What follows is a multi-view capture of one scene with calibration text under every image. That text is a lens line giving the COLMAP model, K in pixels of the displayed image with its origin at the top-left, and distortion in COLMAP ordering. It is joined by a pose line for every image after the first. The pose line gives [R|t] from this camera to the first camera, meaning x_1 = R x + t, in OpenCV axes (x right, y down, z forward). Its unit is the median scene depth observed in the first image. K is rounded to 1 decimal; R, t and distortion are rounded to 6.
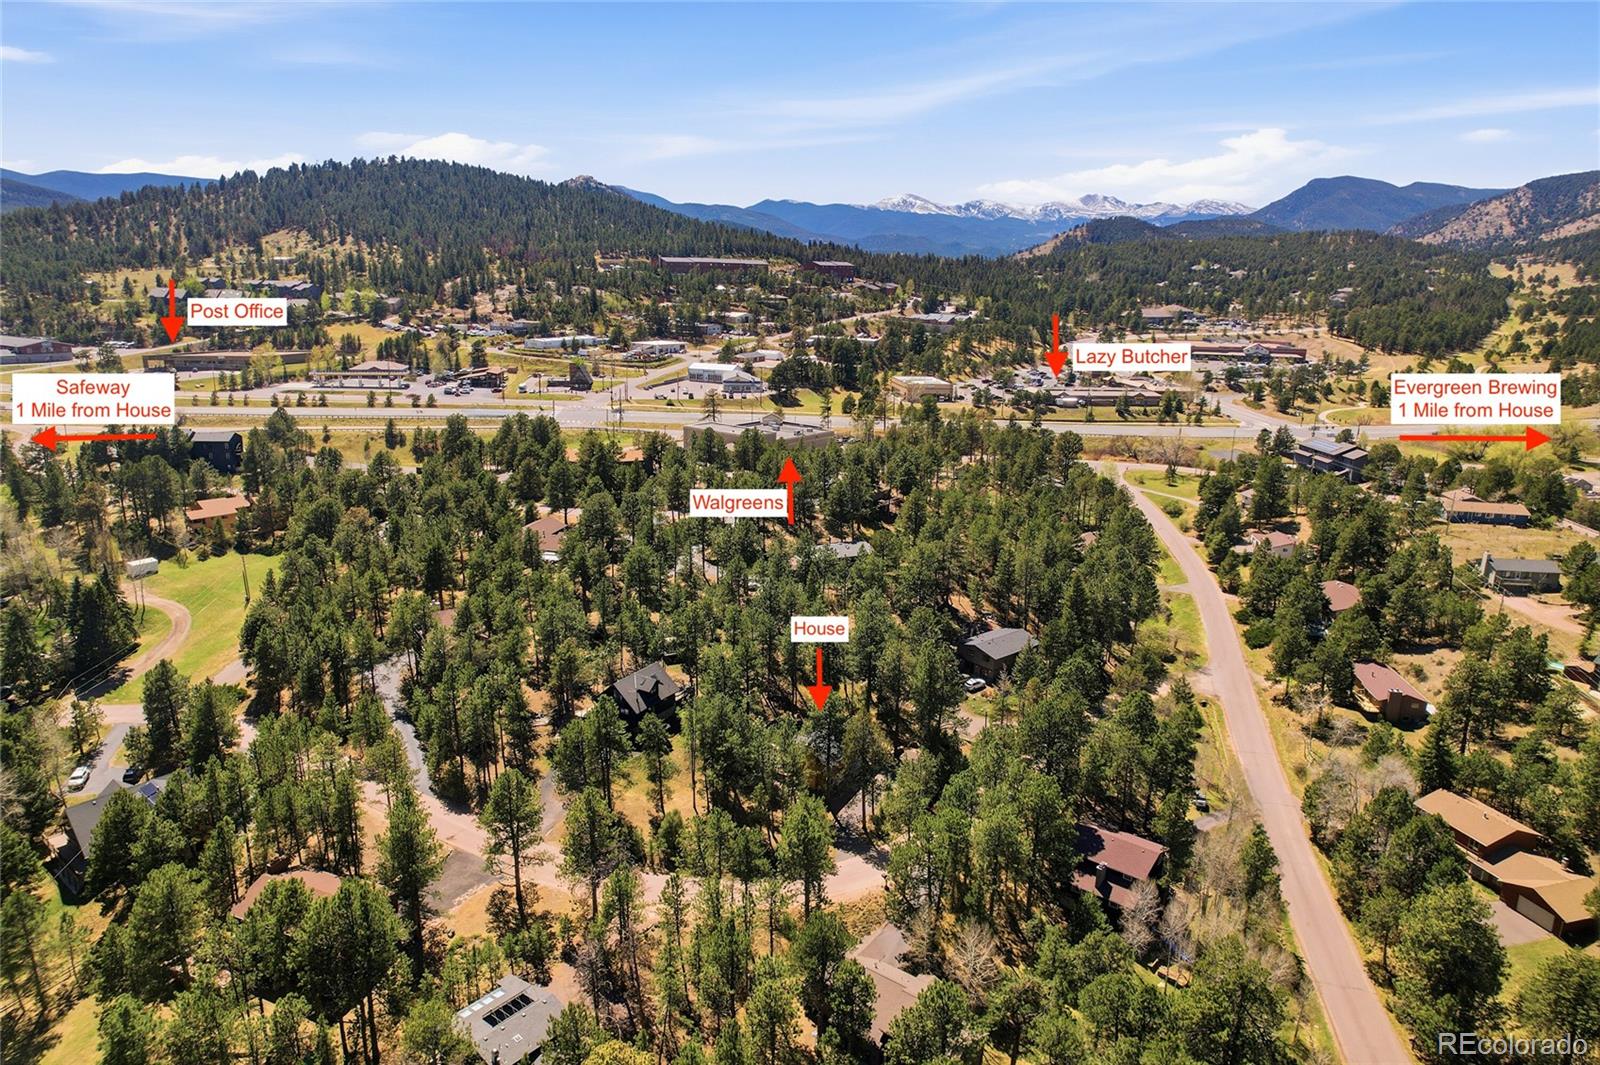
lens RADIAL K [[969.5, 0, 800.0], [0, 969.5, 532.5], [0, 0, 1]] dist [-0.004556, 0.000477]
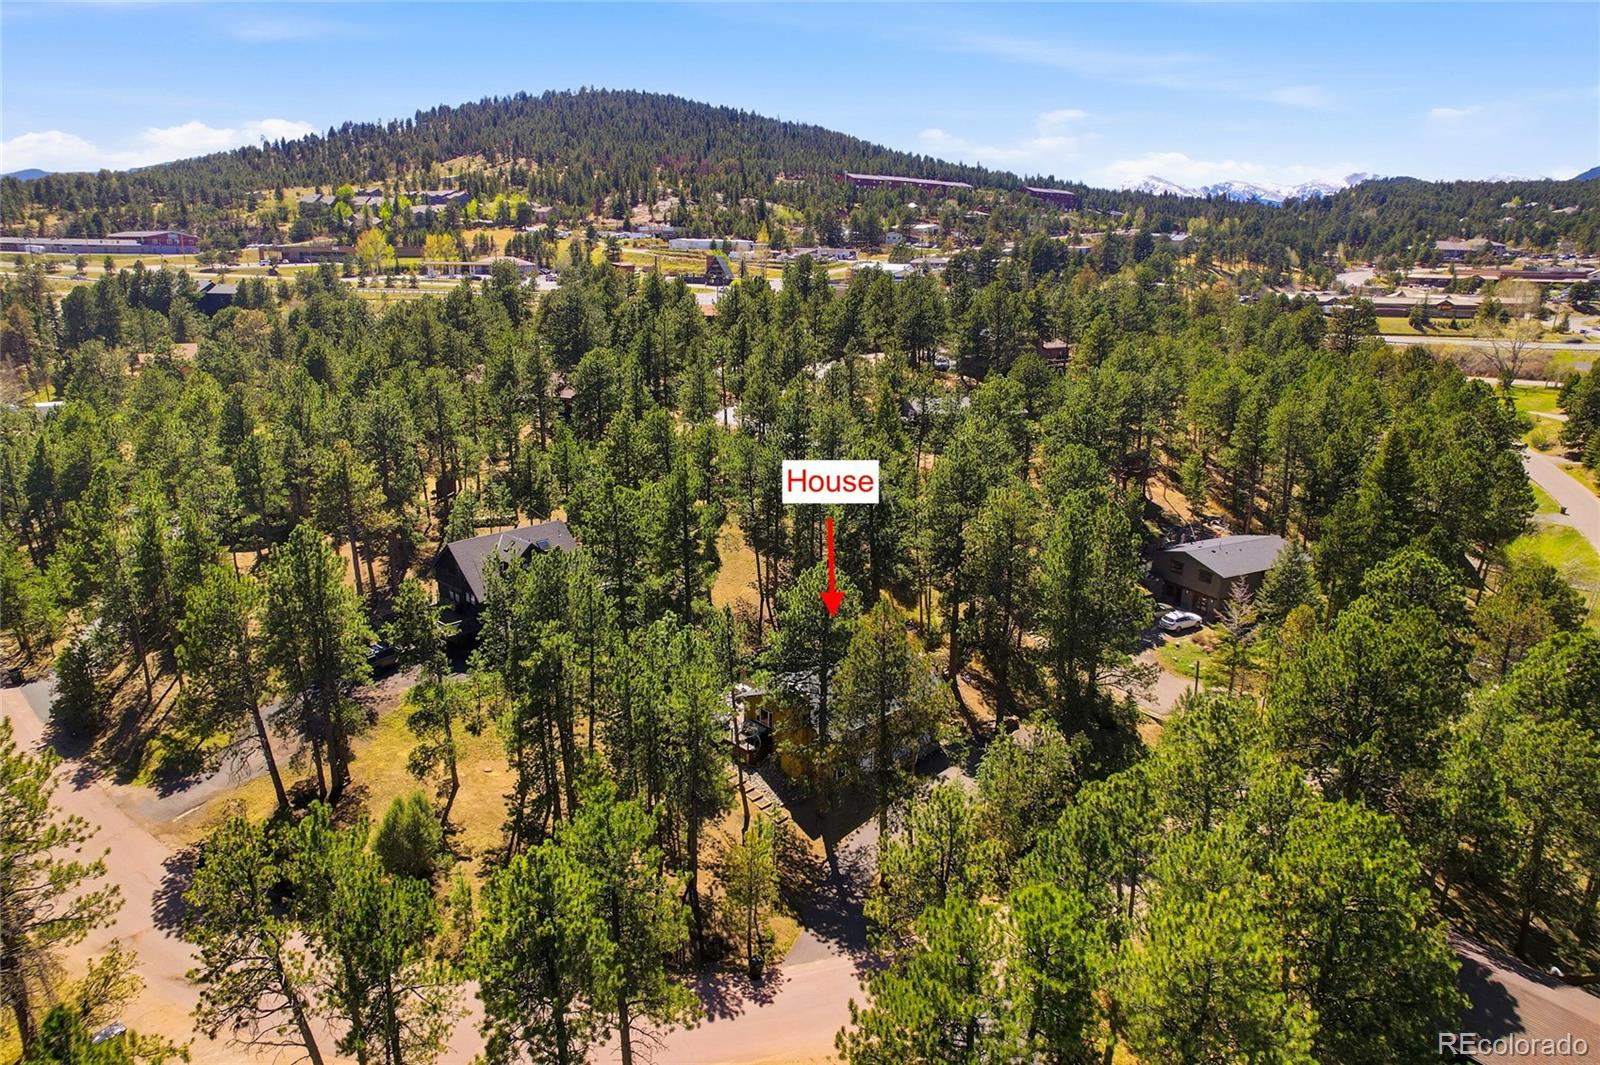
lens RADIAL K [[1014.9, 0, 800.0], [0, 1014.9, 532.5], [0, 0, 1]] dist [-0.077029, 0.096928]
pose [[0.978038, 0.049973, -0.202348, 0.029654], [-0.045254, 0.998586, 0.027879, 0.035811], [0.203455, -0.018110, 0.978917, 0.145159]]
